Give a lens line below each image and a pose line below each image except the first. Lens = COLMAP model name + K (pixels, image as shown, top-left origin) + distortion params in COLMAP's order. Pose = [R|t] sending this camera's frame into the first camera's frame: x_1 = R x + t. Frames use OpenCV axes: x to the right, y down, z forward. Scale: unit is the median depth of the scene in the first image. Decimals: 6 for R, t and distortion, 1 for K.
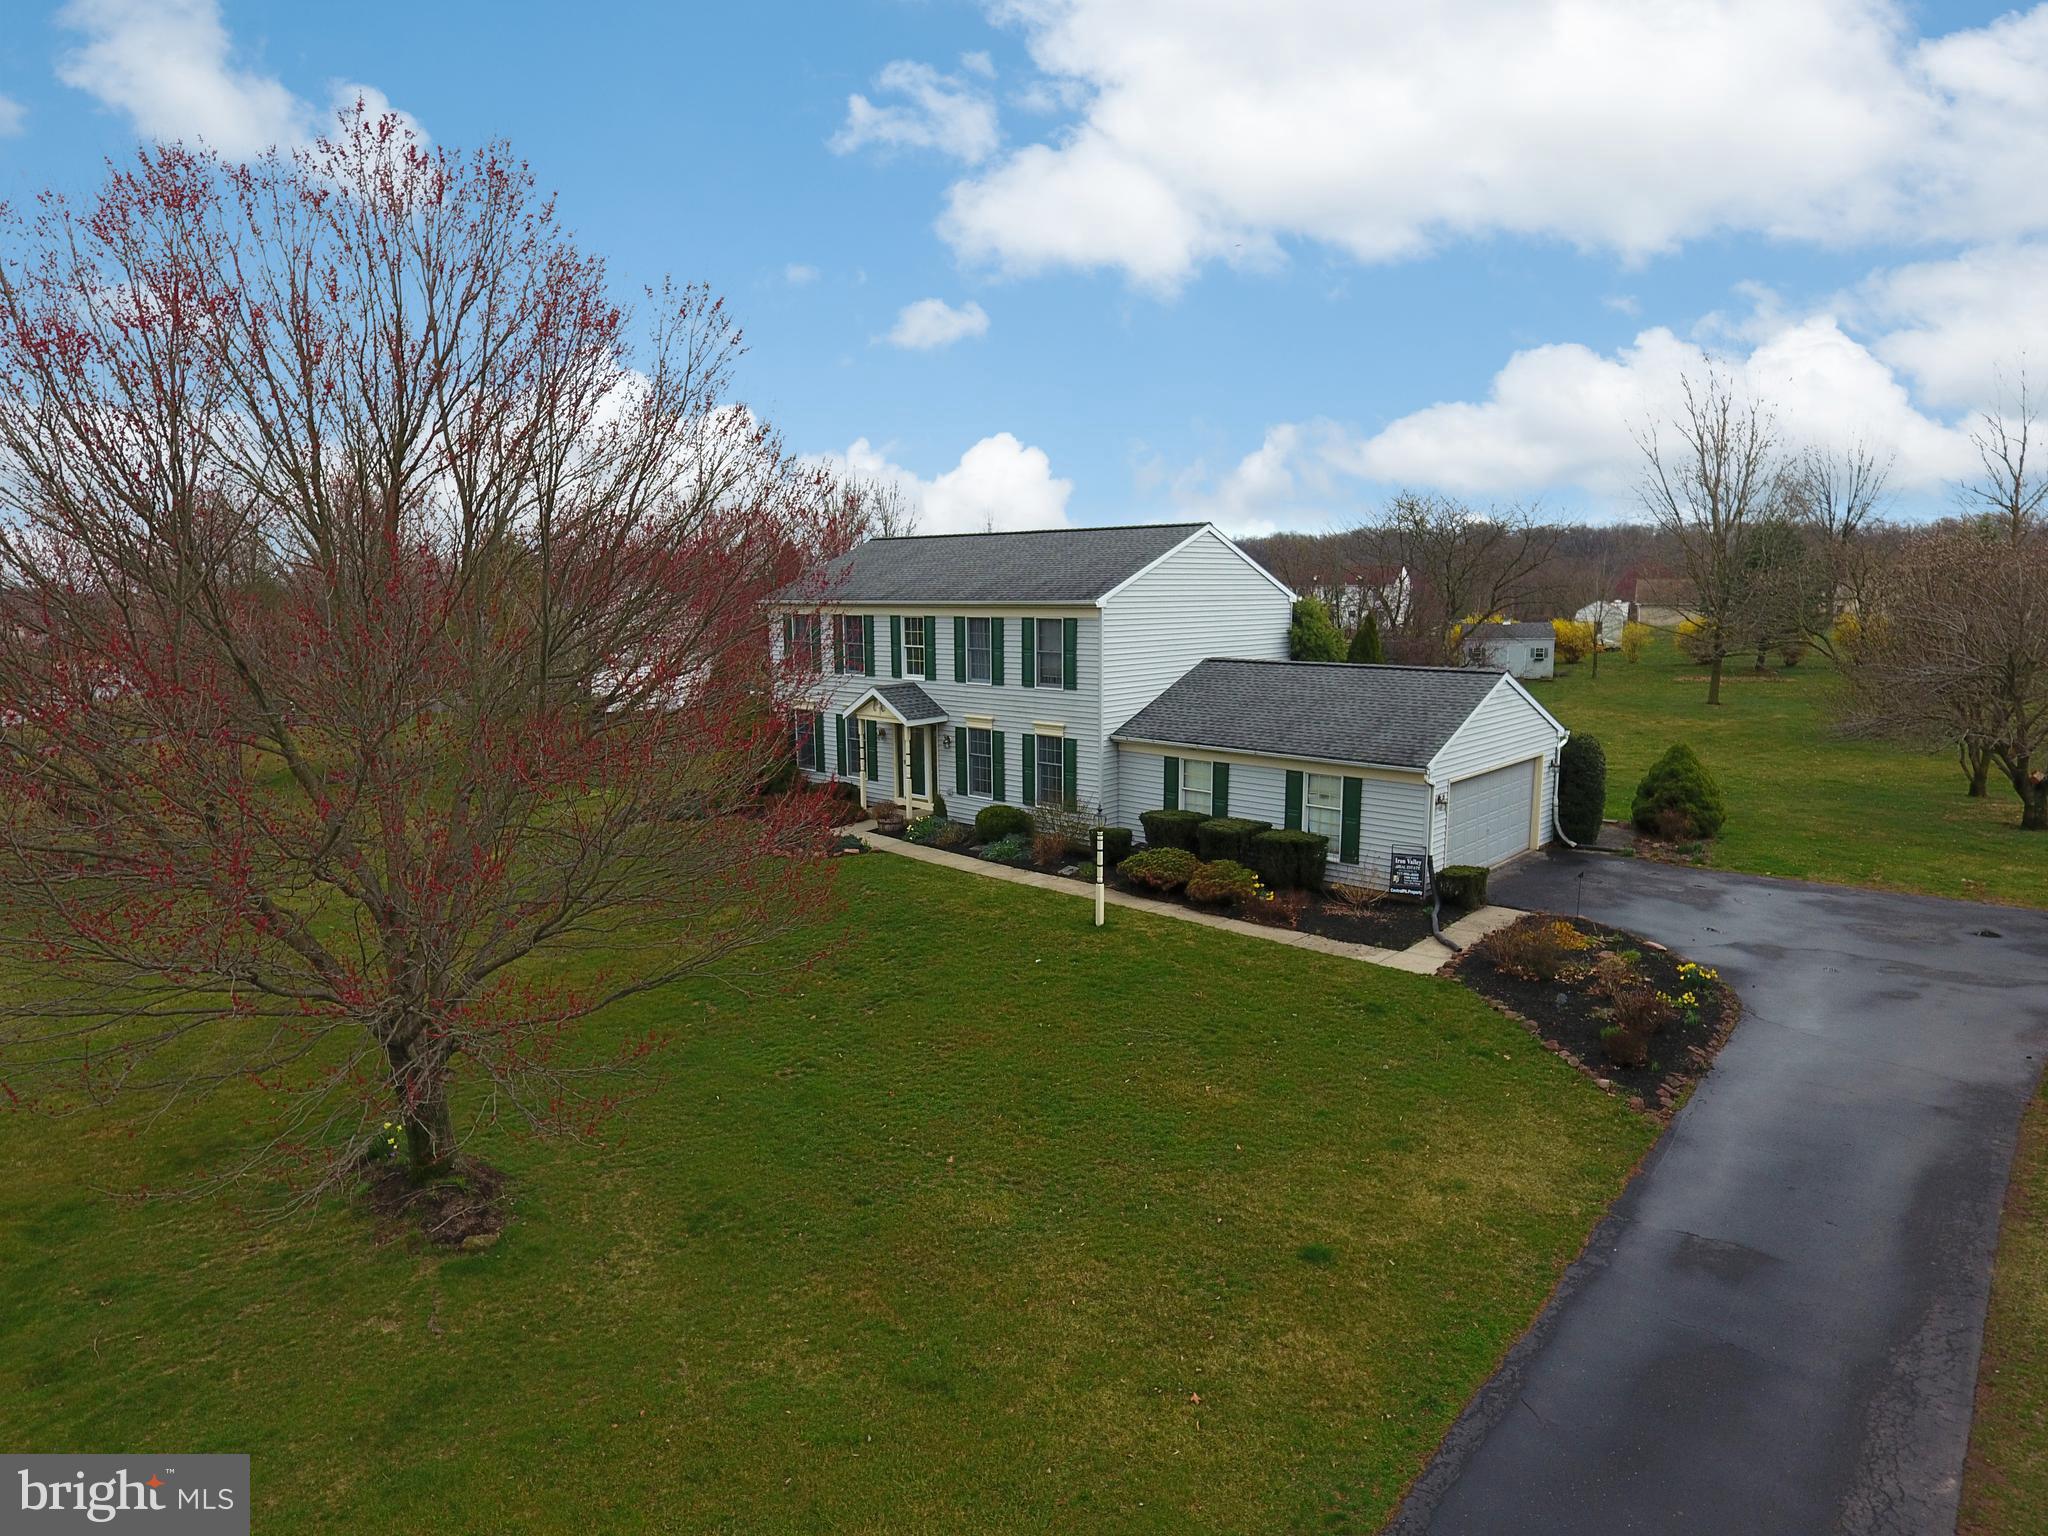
lens RADIAL K [[1196.3, 0, 1030.4], [0, 1196.3, 776.4], [0, 0, 1]] dist [-0.010249, 0.002637]
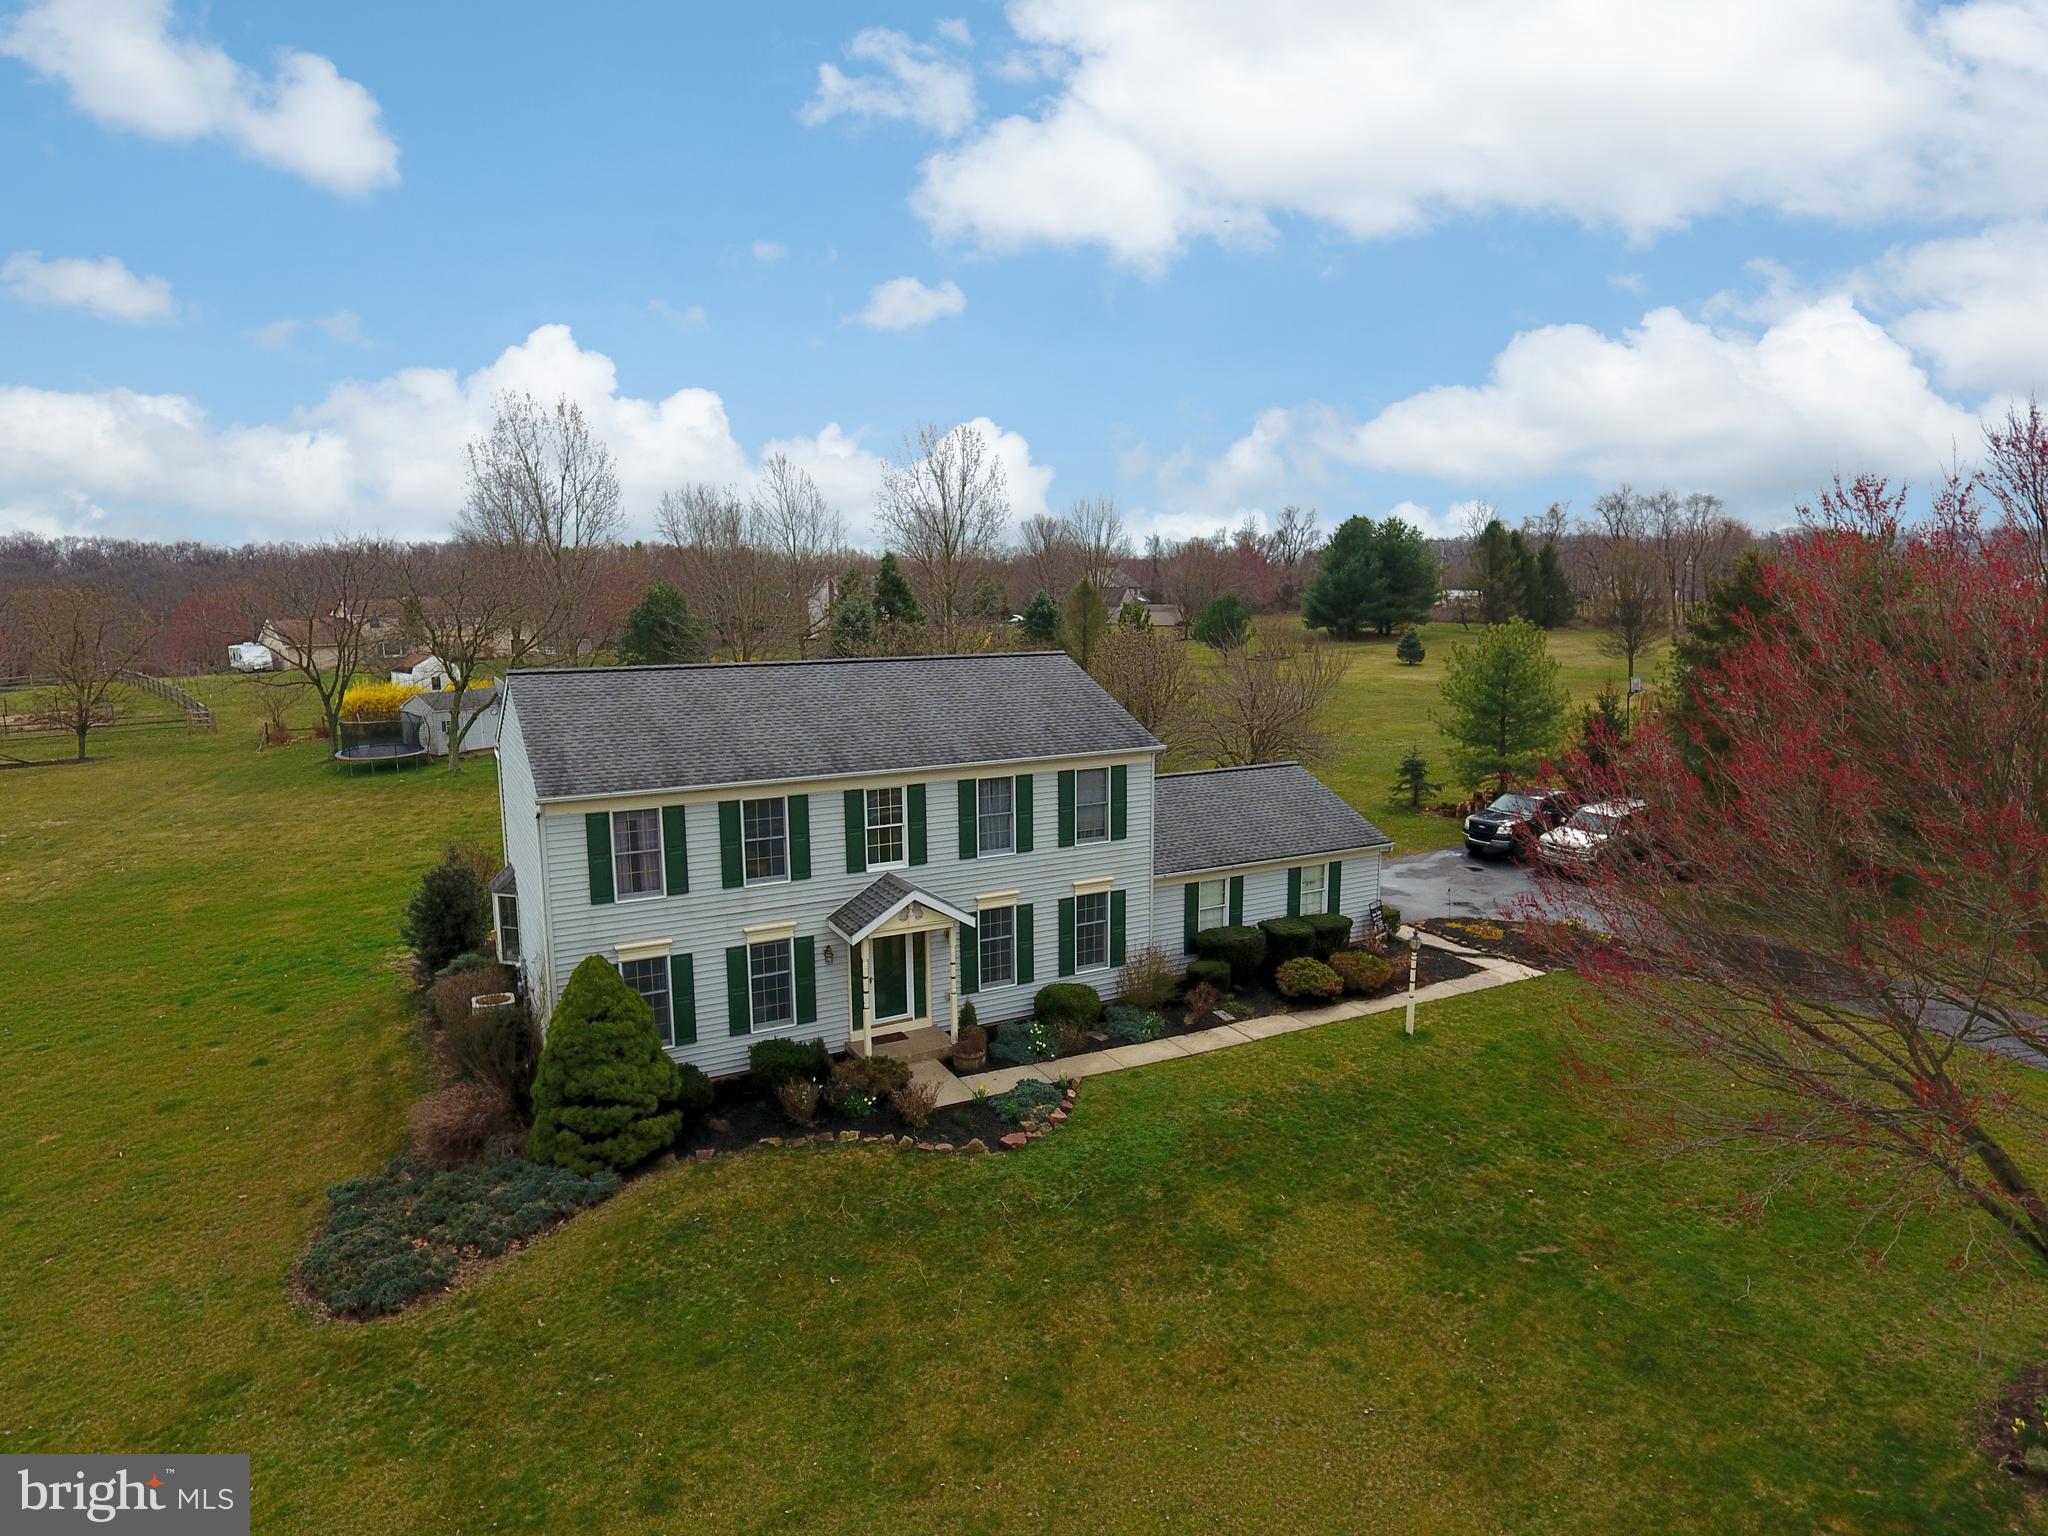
lens RADIAL K [[1196.3, 0, 1030.4], [0, 1196.3, 776.4], [0, 0, 1]] dist [-0.010249, 0.002637]
pose [[0.328350, -0.145675, 0.933255, -0.846545], [0.149356, 0.983613, 0.100987, -0.222813], [-0.932673, 0.106228, 0.344727, 0.712392]]
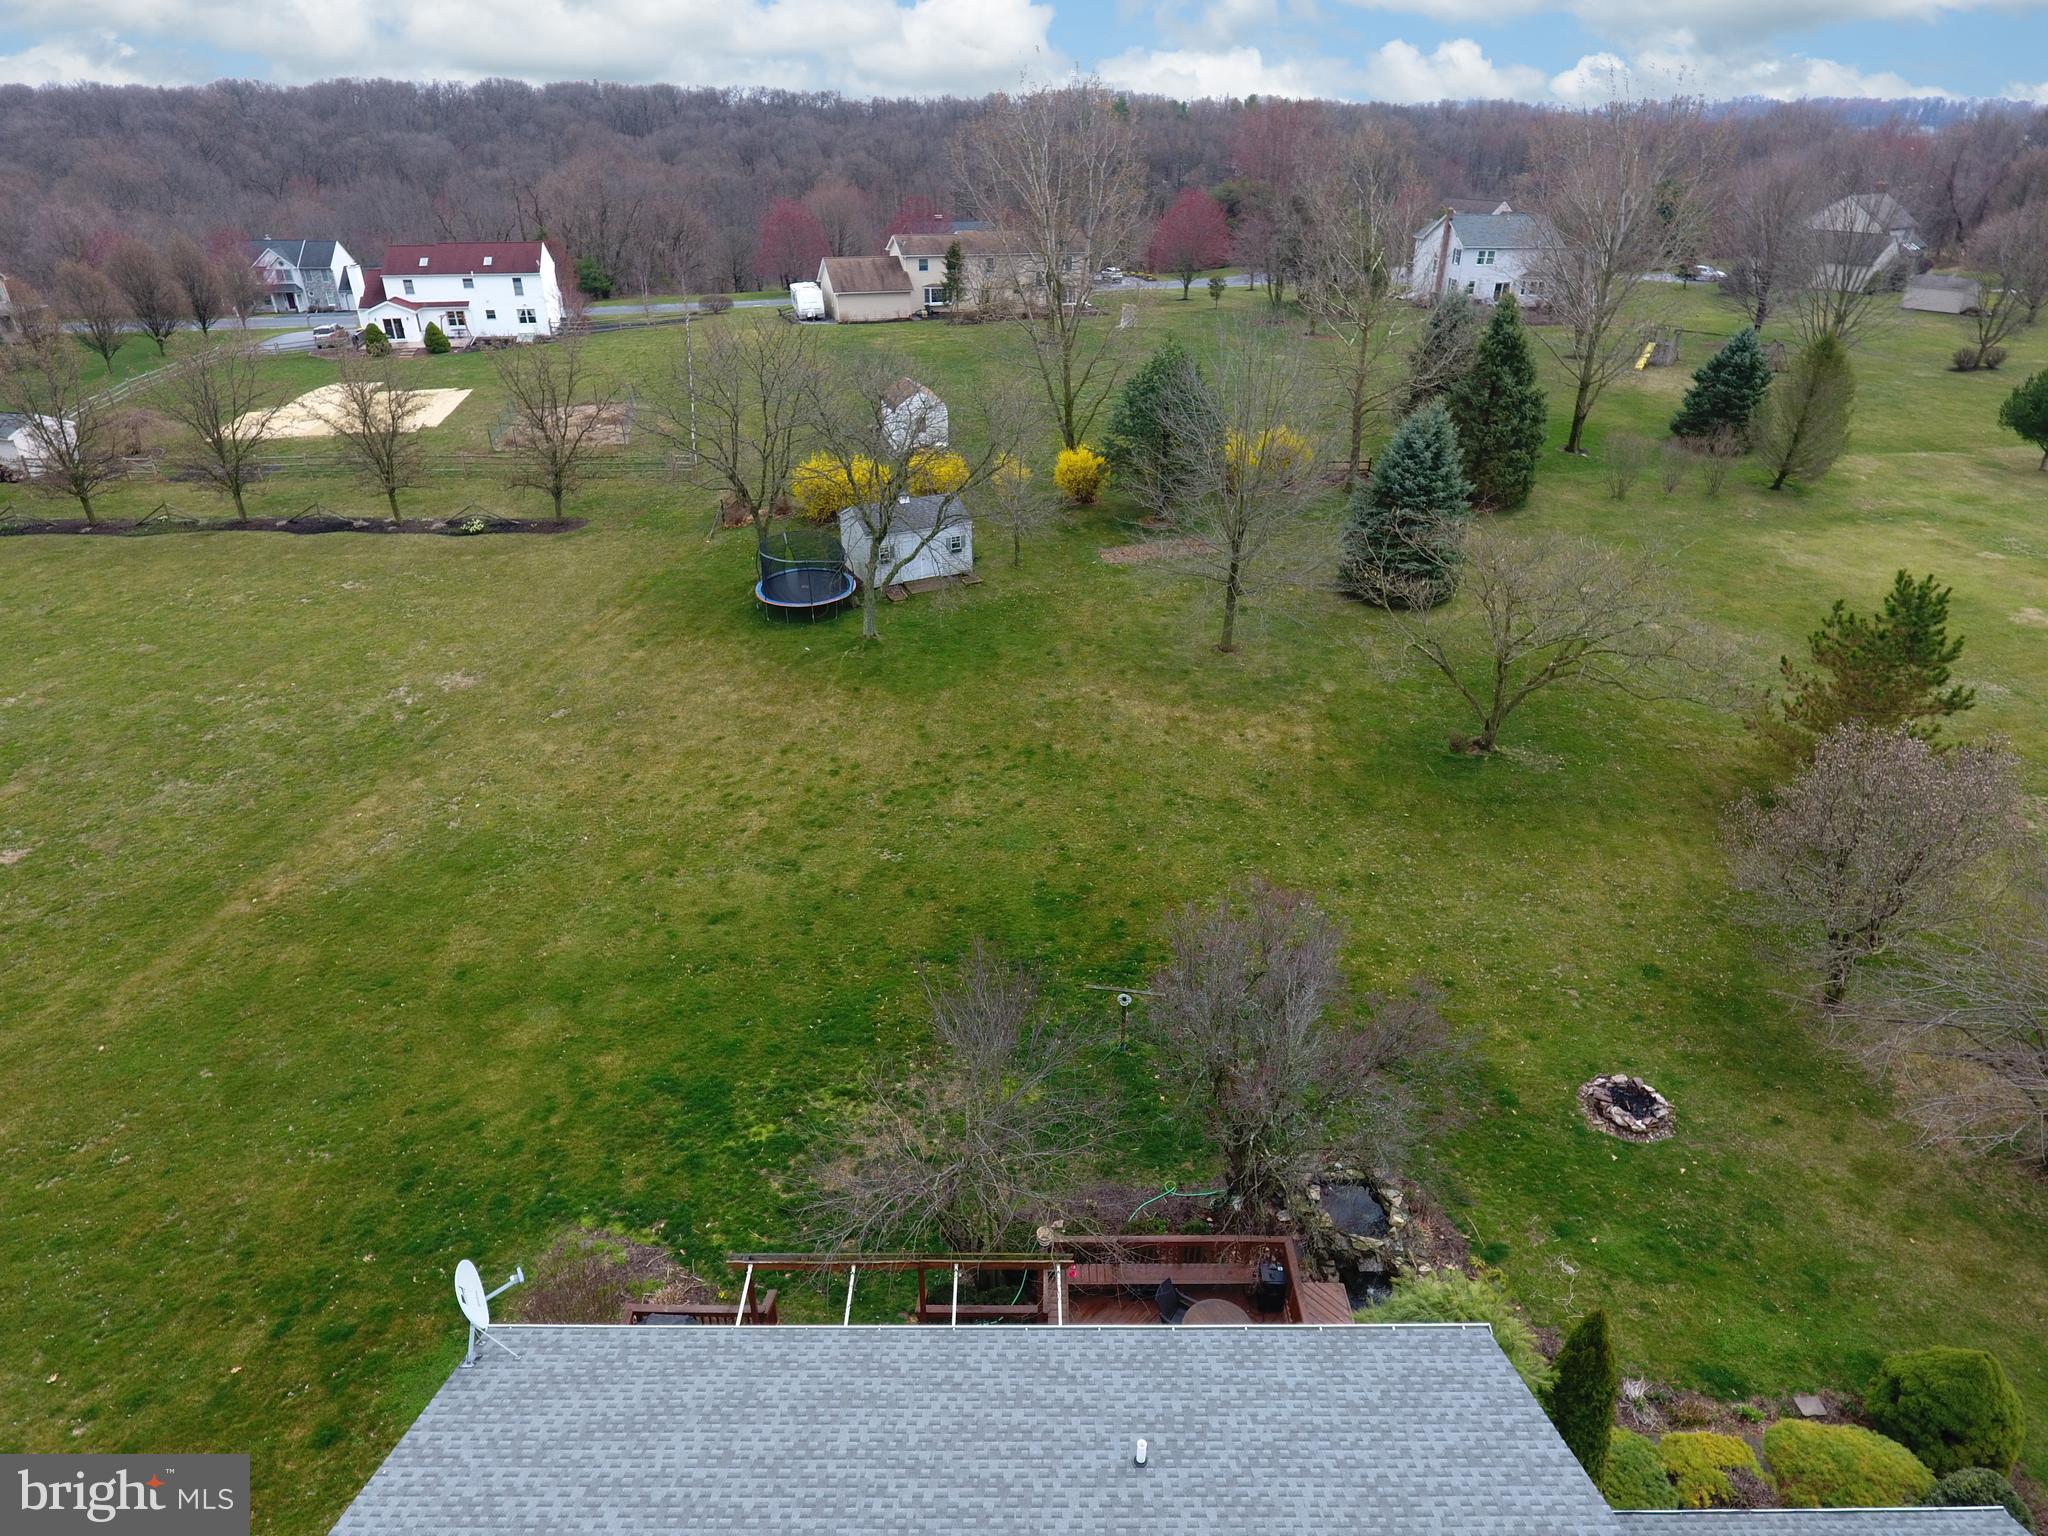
lens RADIAL K [[1196.3, 0, 1030.4], [0, 1196.3, 776.4], [0, 0, 1]] dist [-0.010249, 0.002637]
pose [[0.730403, -0.320828, 0.602977, -0.133561], [0.091729, 0.920893, 0.378869, -0.627139], [-0.676829, -0.221416, 0.702052, 0.975729]]
